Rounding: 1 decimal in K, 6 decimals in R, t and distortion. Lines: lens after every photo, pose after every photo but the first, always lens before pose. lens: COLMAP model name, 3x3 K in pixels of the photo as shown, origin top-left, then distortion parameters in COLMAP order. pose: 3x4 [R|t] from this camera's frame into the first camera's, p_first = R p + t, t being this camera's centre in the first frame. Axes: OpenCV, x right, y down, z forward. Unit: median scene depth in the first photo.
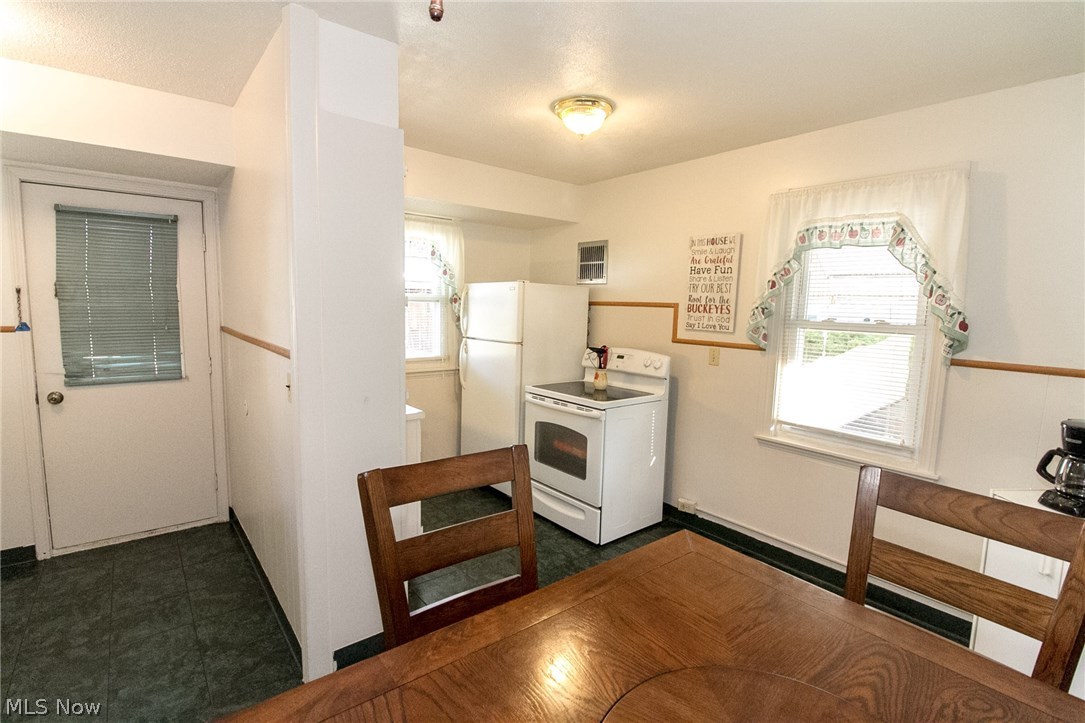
lens RADIAL K [[501.6, 0, 532.2], [0, 501.6, 365.6], [0, 0, 1]] dist [-0.007310, -0.008175]
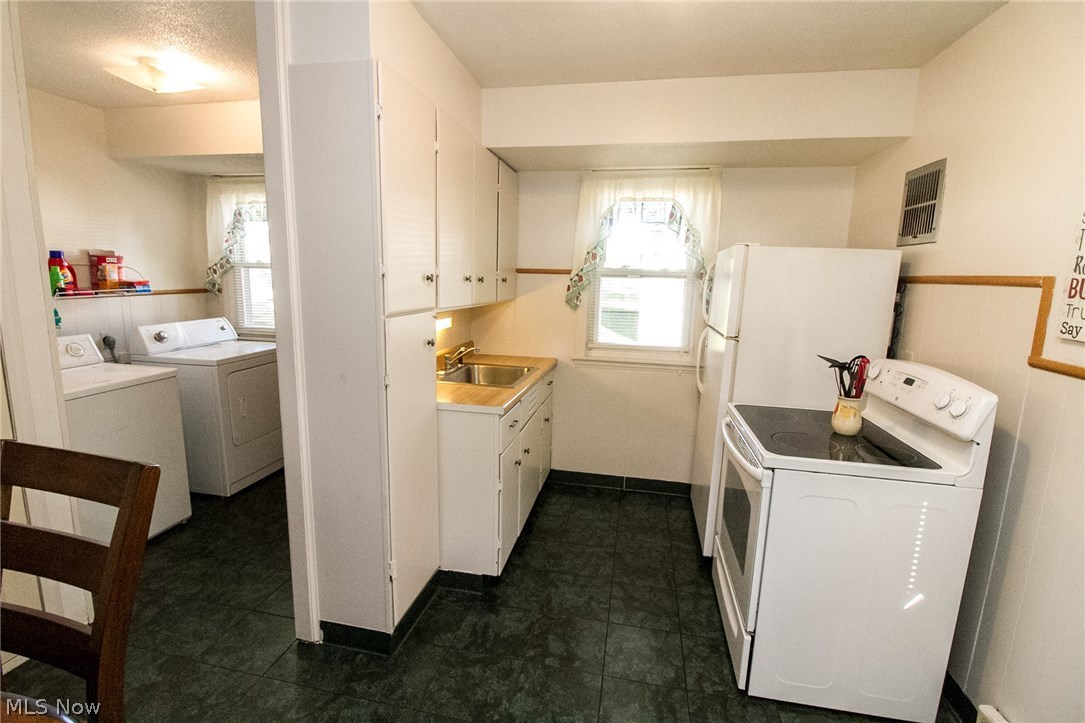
lens RADIAL K [[501.6, 0, 533.6], [0, 501.6, 361.1], [0, 0, 1]] dist [-0.007310, -0.008175]
pose [[0.631946, 0.122469, -0.765275, 0.345939], [-0.103936, 0.991908, 0.072910, -0.037977], [0.768011, 0.033464, 0.639561, 0.397158]]
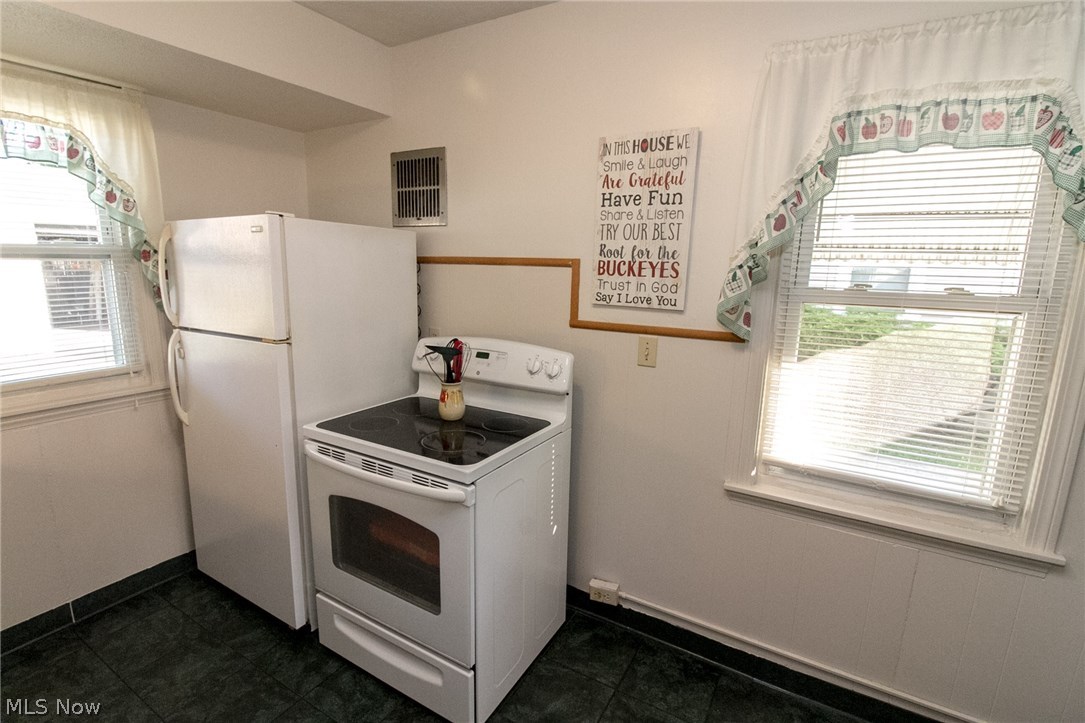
lens RADIAL K [[501.6, 0, 534.2], [0, 501.6, 362.1], [0, 0, 1]] dist [-0.007310, -0.008175]
pose [[0.935613, -0.072068, 0.345592, 0.036806], [0.045973, 0.995478, 0.083130, -0.057944], [-0.350020, -0.061889, 0.934695, 0.481461]]
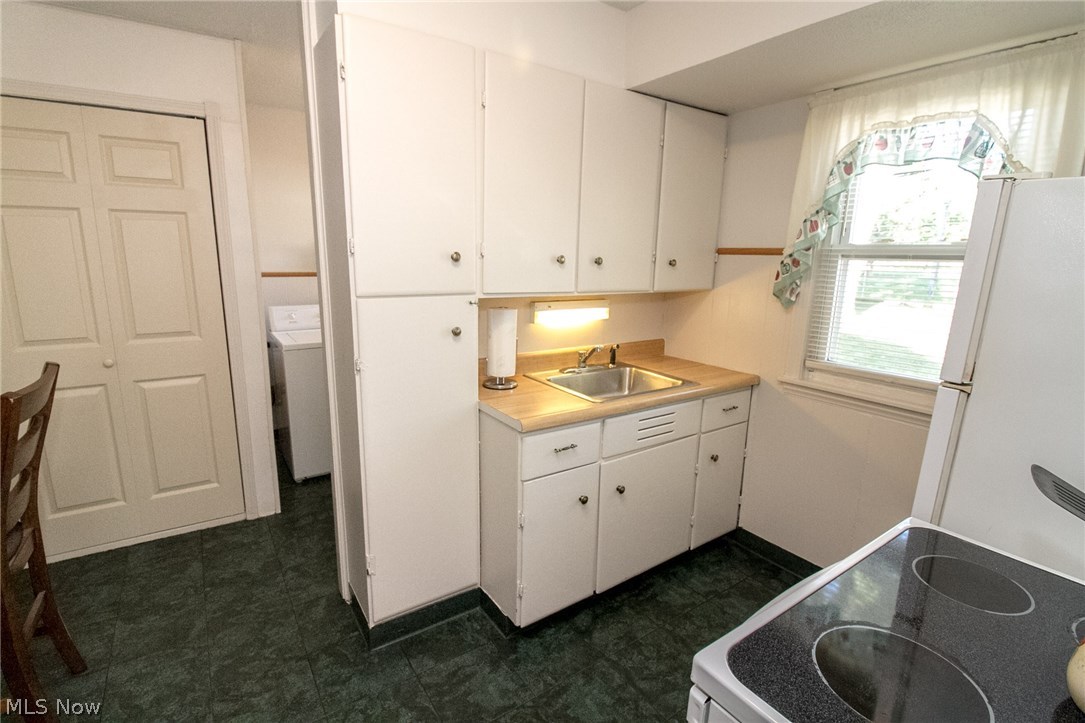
lens RADIAL K [[501.6, 0, 539.3], [0, 501.6, 359.5], [0, 0, 1]] dist [-0.007310, -0.008175]
pose [[-0.080033, 0.178733, -0.980637, 0.315139], [-0.143707, 0.971446, 0.188786, -0.087429], [0.986379, 0.156034, -0.052062, 0.816167]]
